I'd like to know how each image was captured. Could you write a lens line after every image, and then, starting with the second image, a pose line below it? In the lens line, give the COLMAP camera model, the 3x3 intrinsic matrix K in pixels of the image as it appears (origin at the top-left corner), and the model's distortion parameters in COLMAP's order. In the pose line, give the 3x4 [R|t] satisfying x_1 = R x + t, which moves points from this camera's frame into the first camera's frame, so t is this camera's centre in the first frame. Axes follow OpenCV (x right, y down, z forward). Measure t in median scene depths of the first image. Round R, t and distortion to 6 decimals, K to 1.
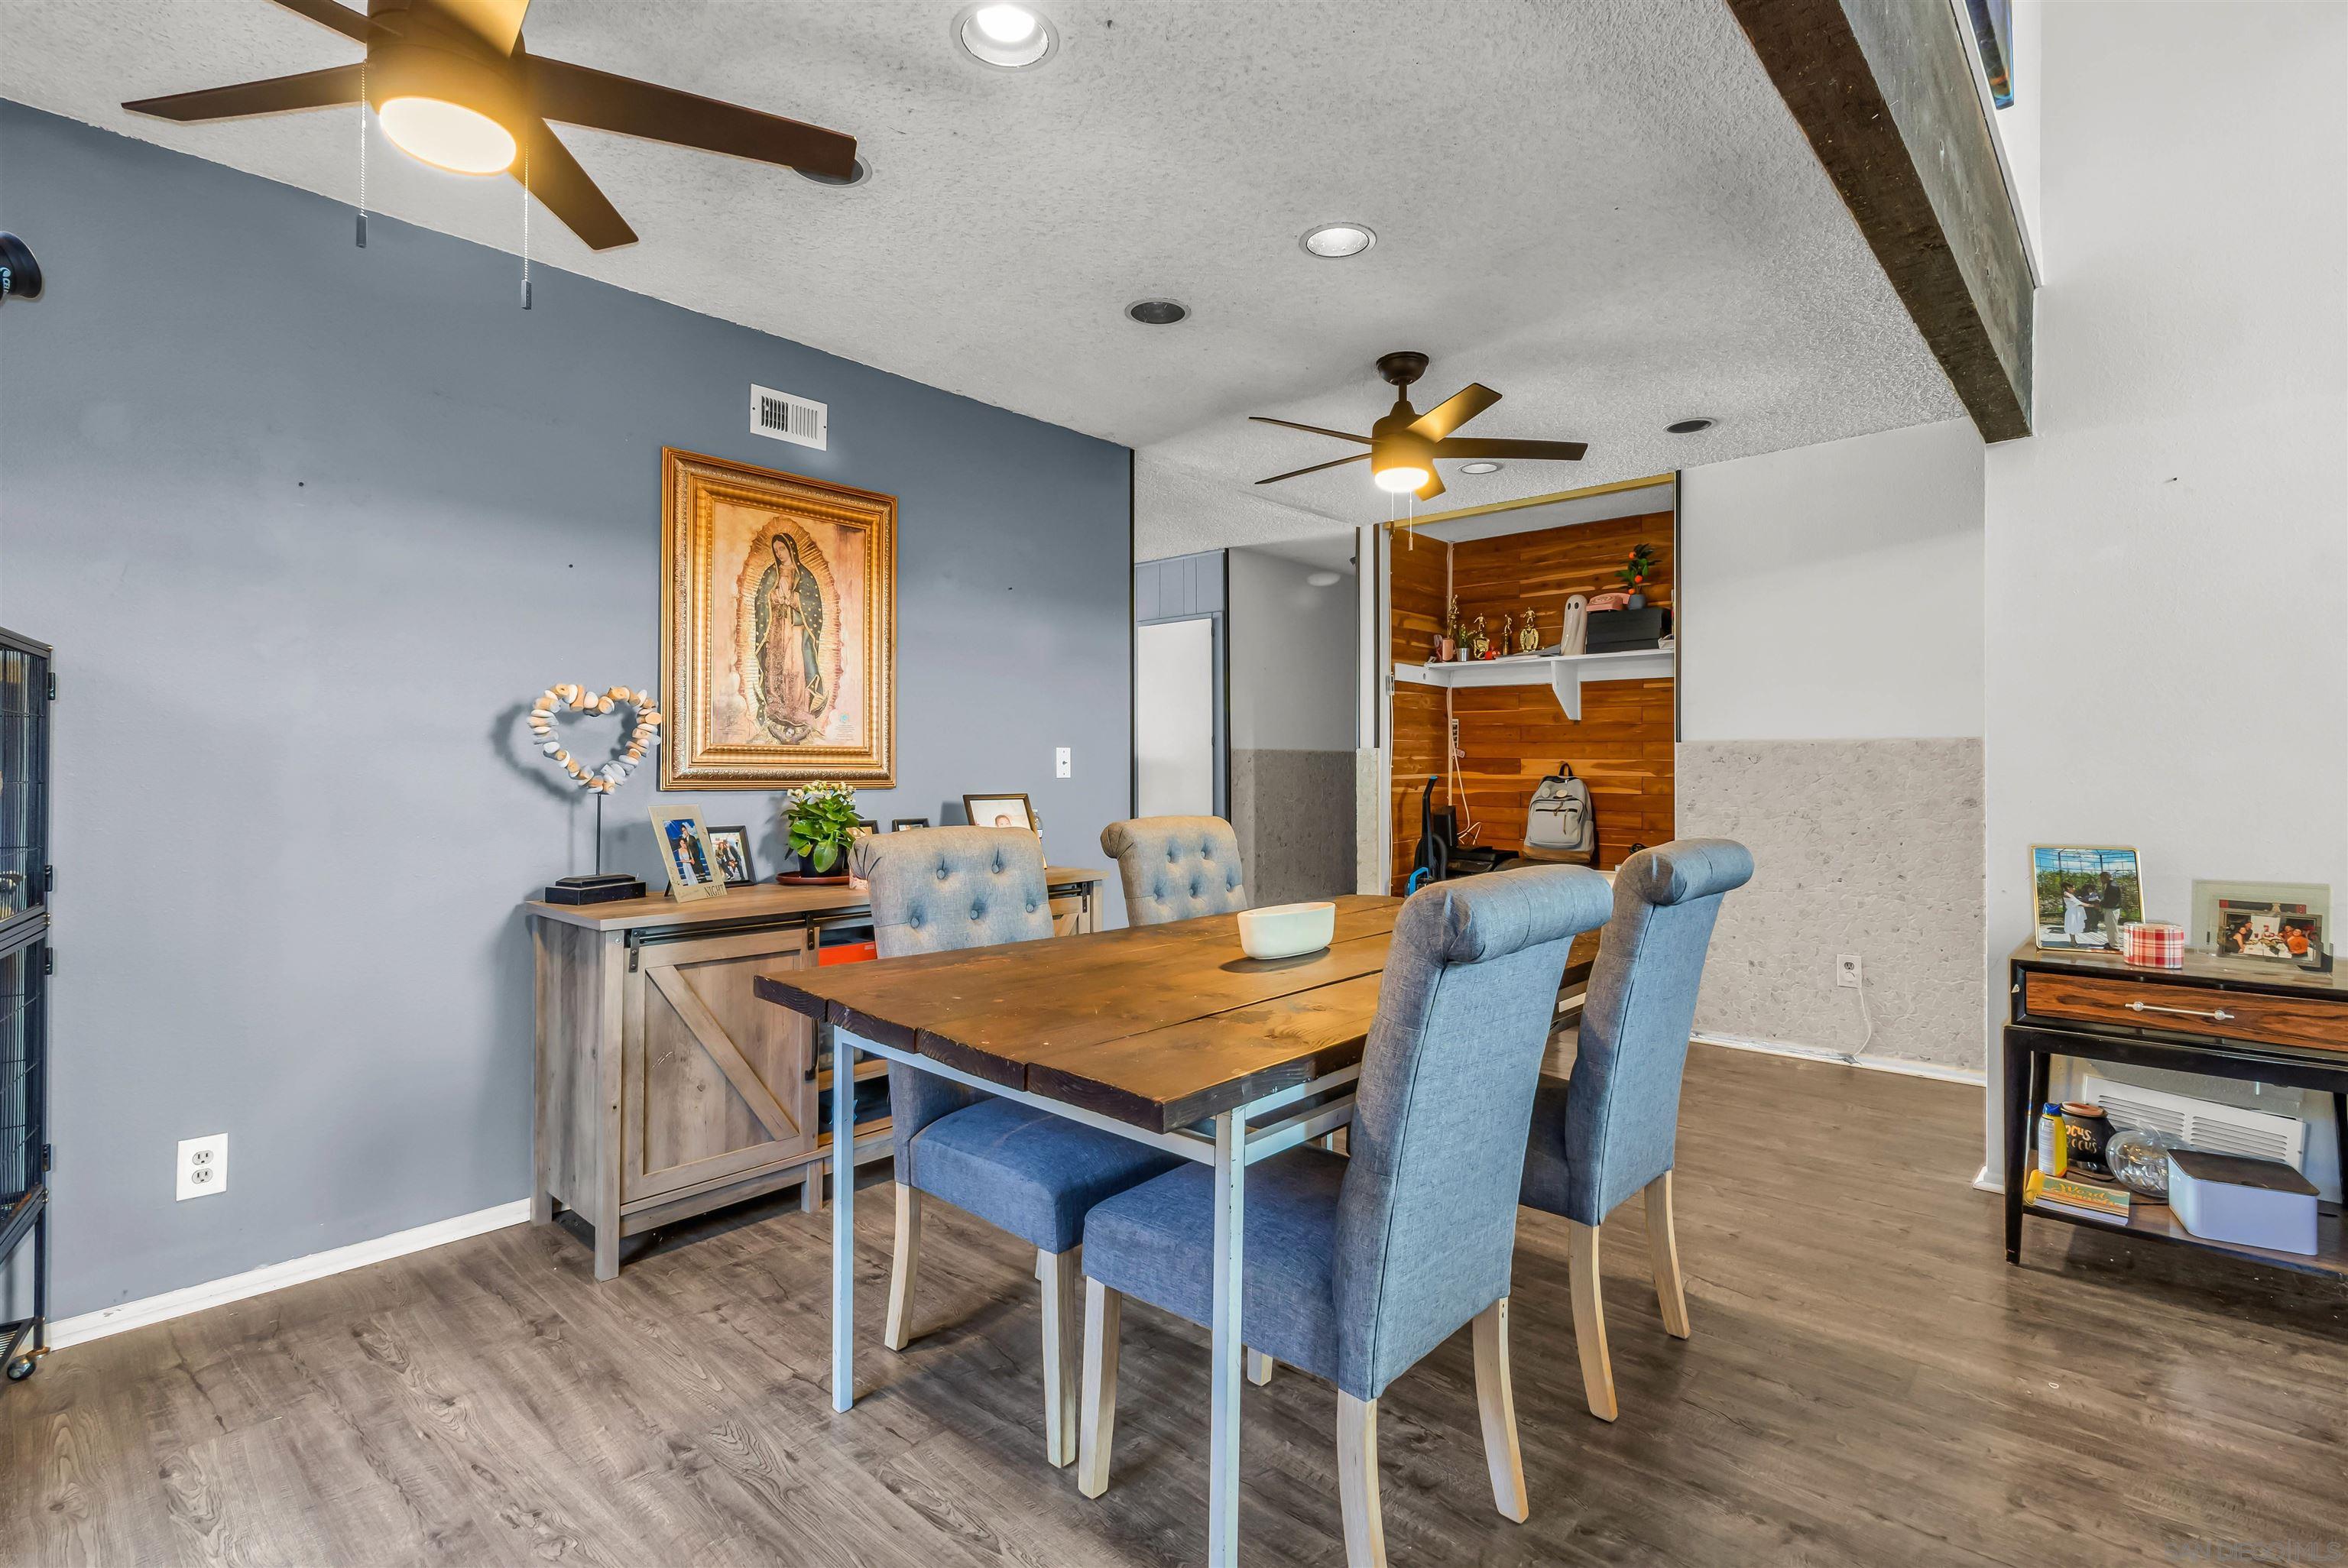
lens RADIAL K [[1109.5, 0, 1175.4], [0, 1109.5, 747.5], [0, 0, 1]] dist [-0.000478, 0.000177]
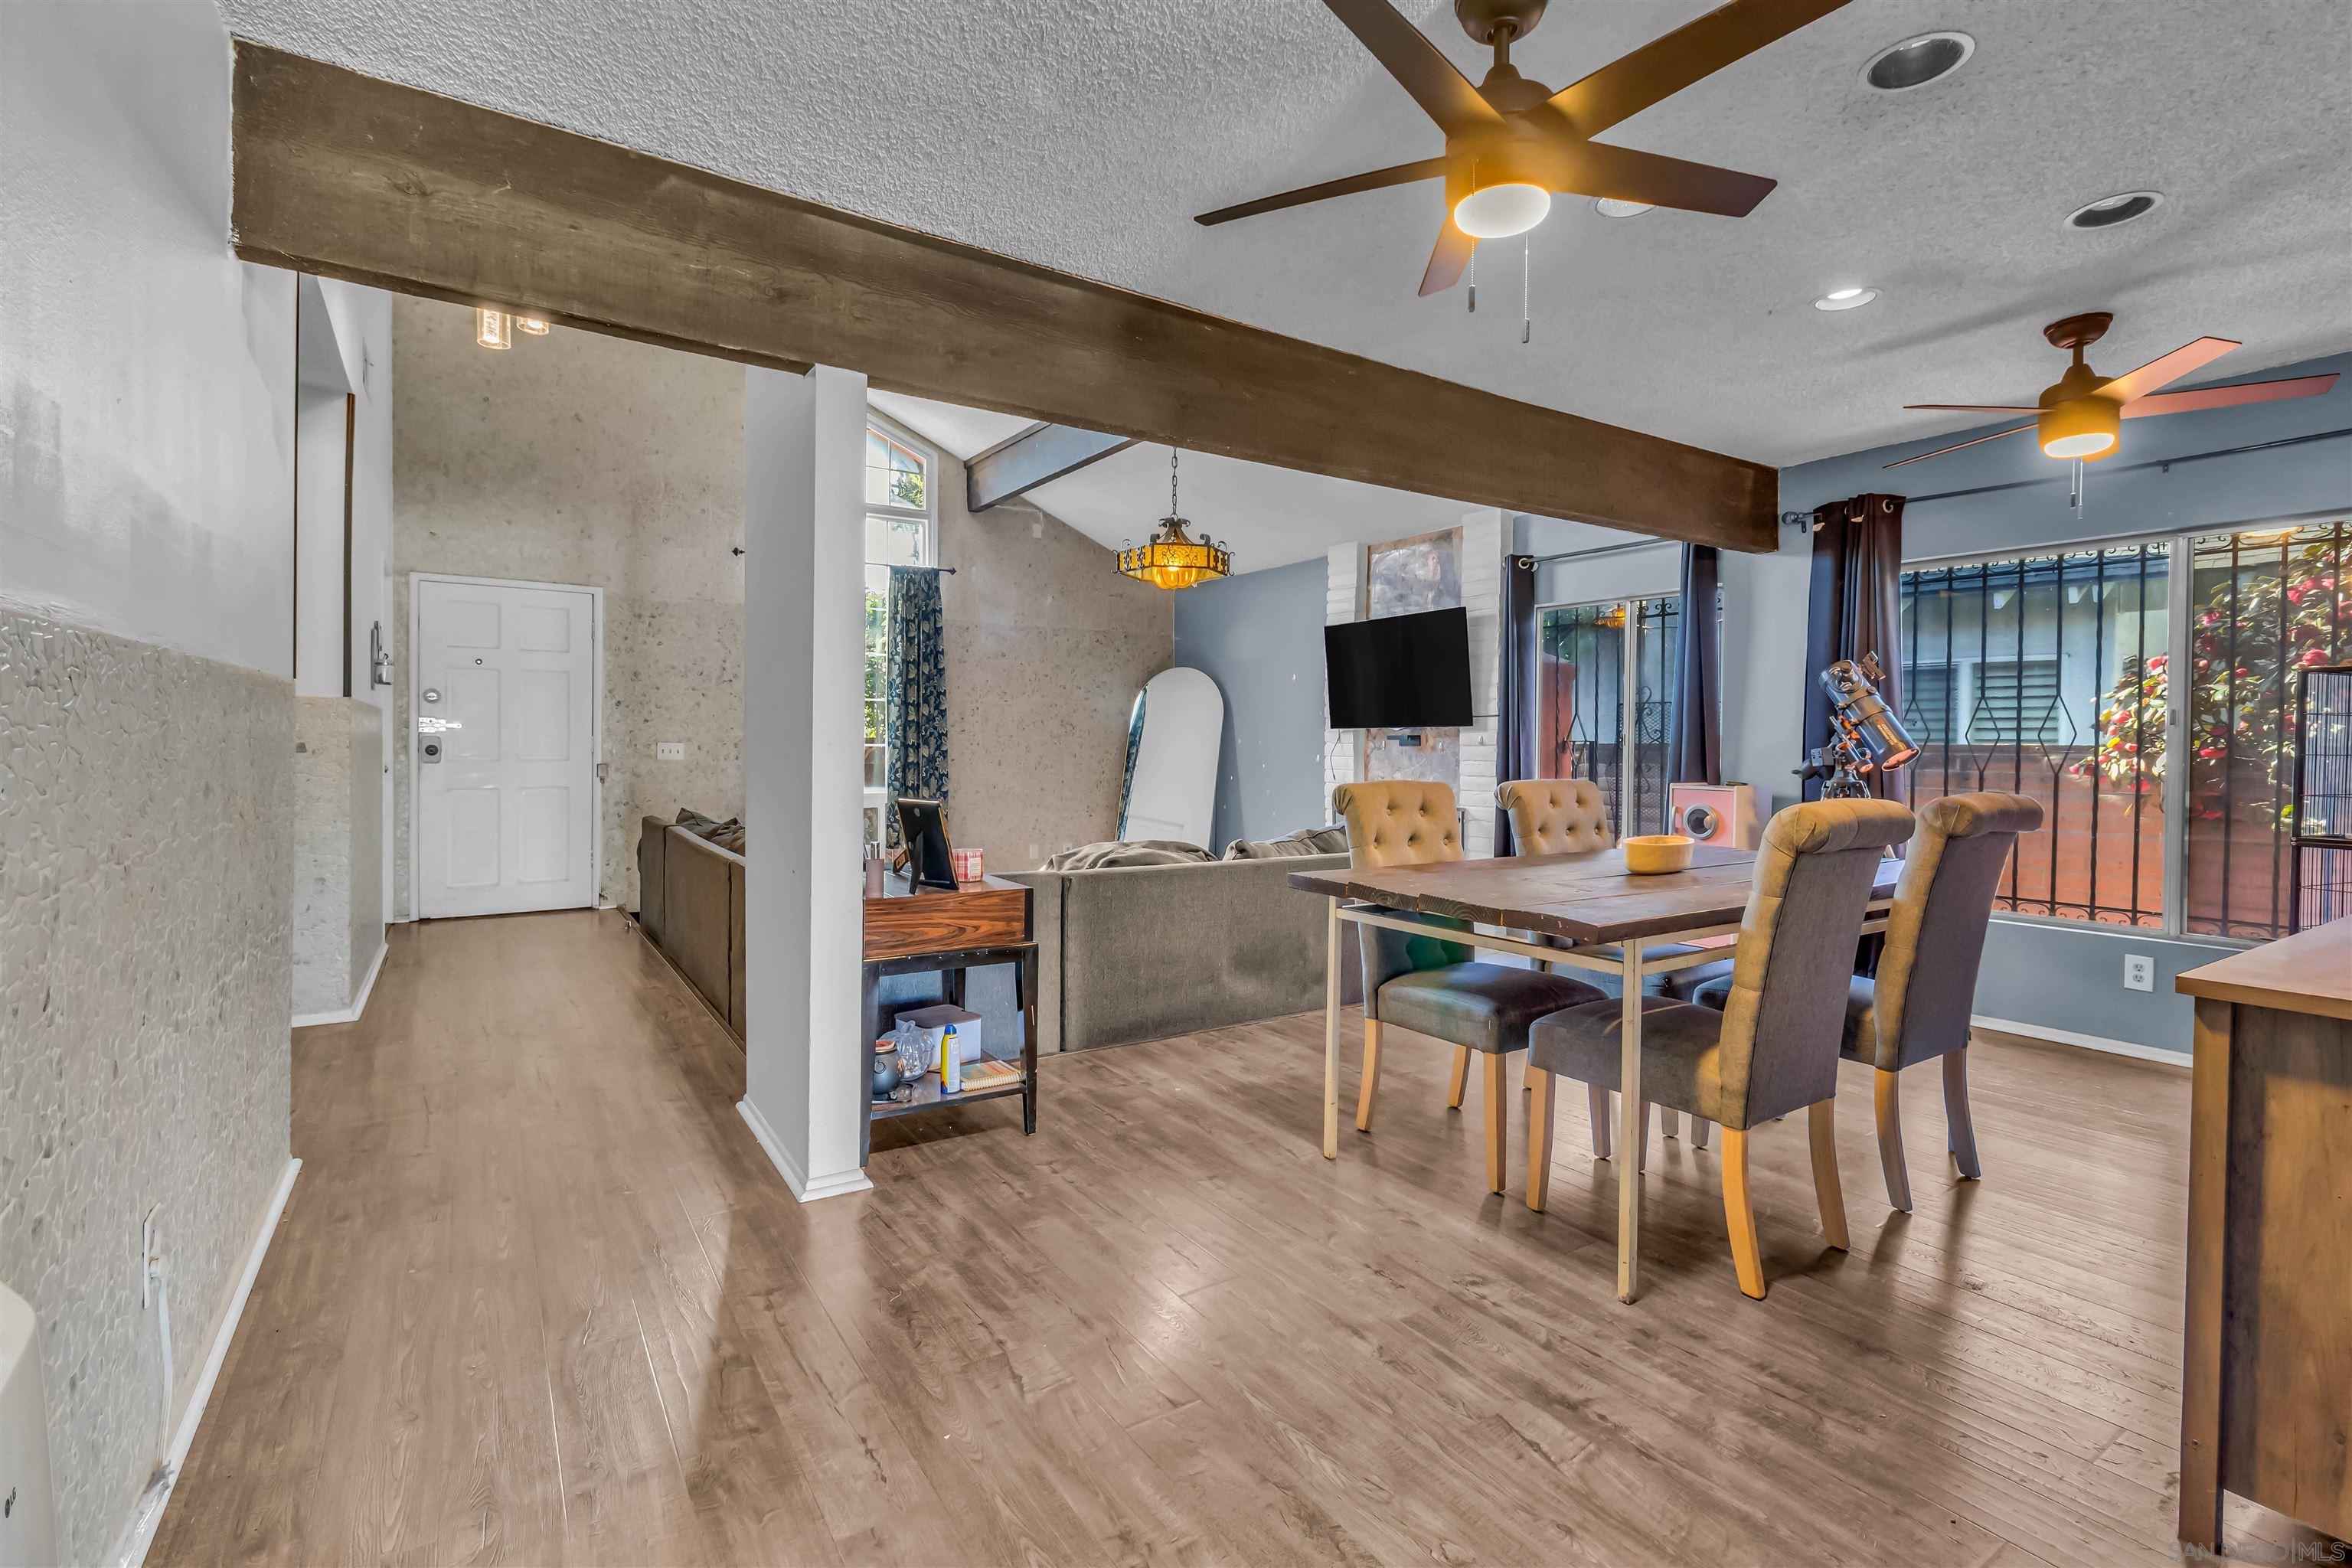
lens RADIAL K [[1085.7, 0, 1185.0], [0, 1085.7, 769.8], [0, 0, 1]] dist [-0.001669, 0.000781]
pose [[-0.969671, -0.015501, 0.243921, 0.232631], [-0.014356, 0.999876, 0.006471, 0.038872], [-0.243991, 0.002773, -0.969773, 1.644724]]
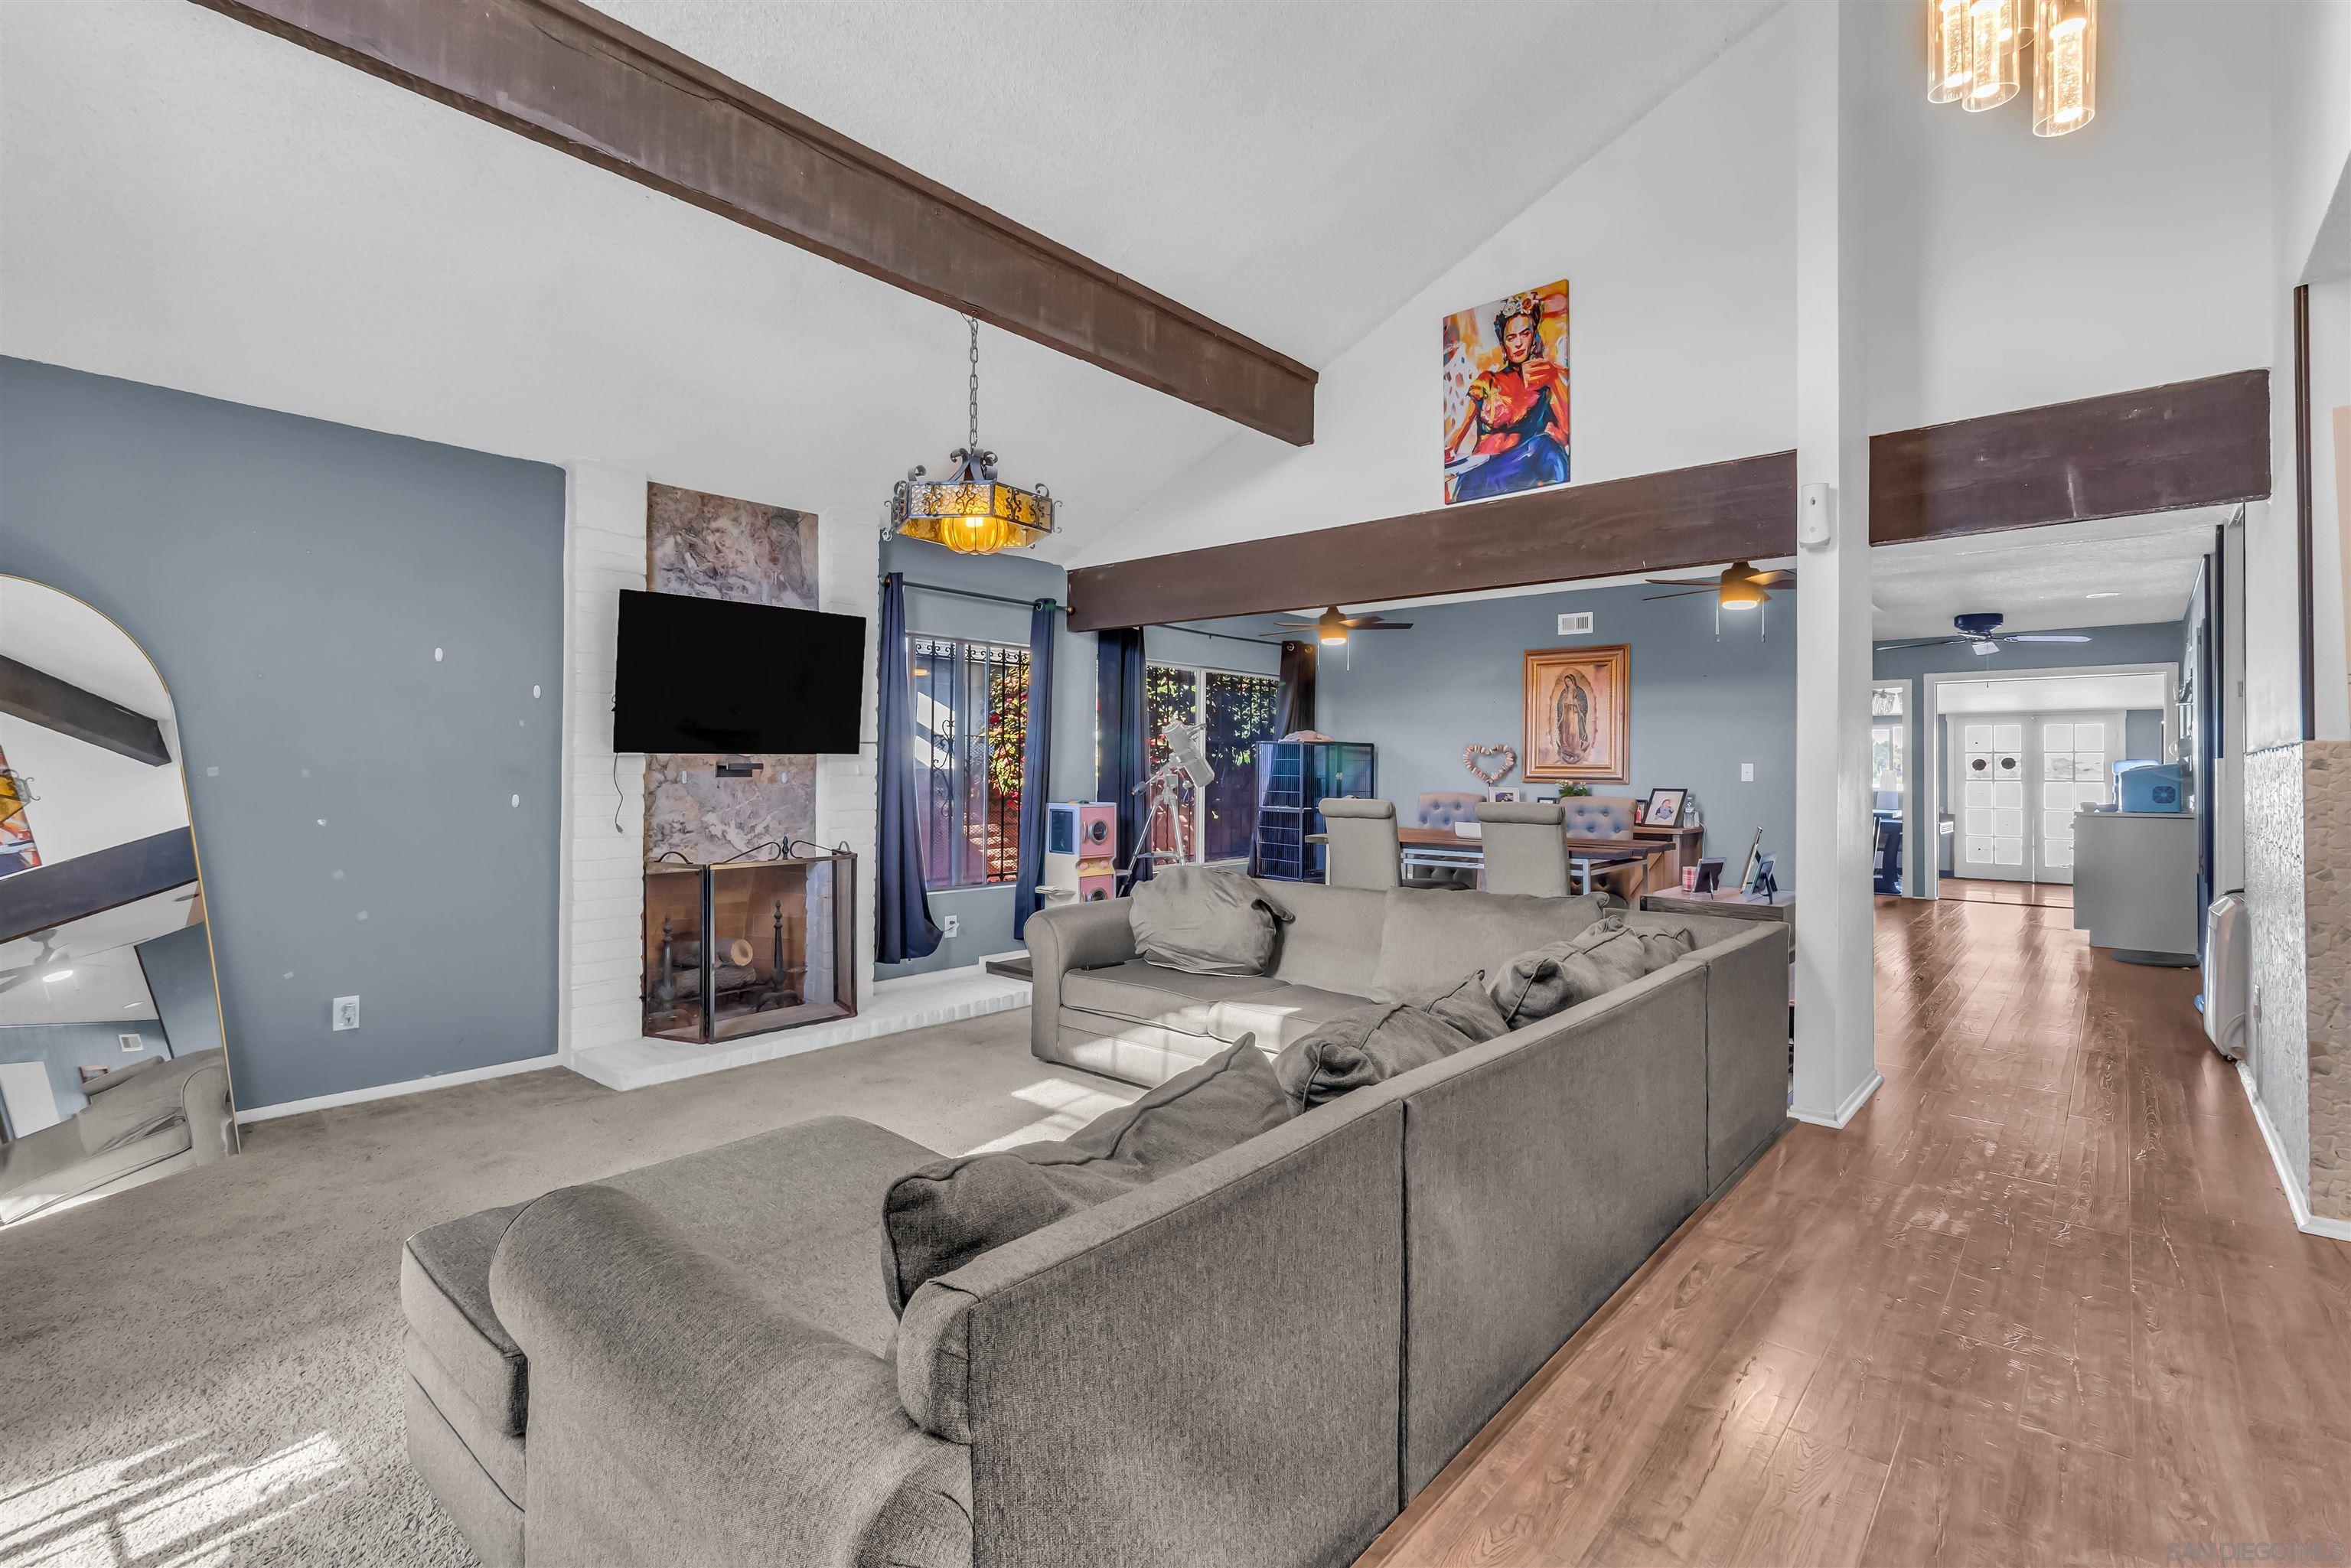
lens RADIAL K [[1085.2, 0, 1184.5], [0, 1085.2, 769.8], [0, 0, 1]] dist [-0.001669, 0.000781]
pose [[0.034945, 0.000810, -0.999389, 1.915246], [0.013056, 0.999914, 0.001267, -0.004334], [0.999304, -0.013092, 0.034931, 0.099009]]
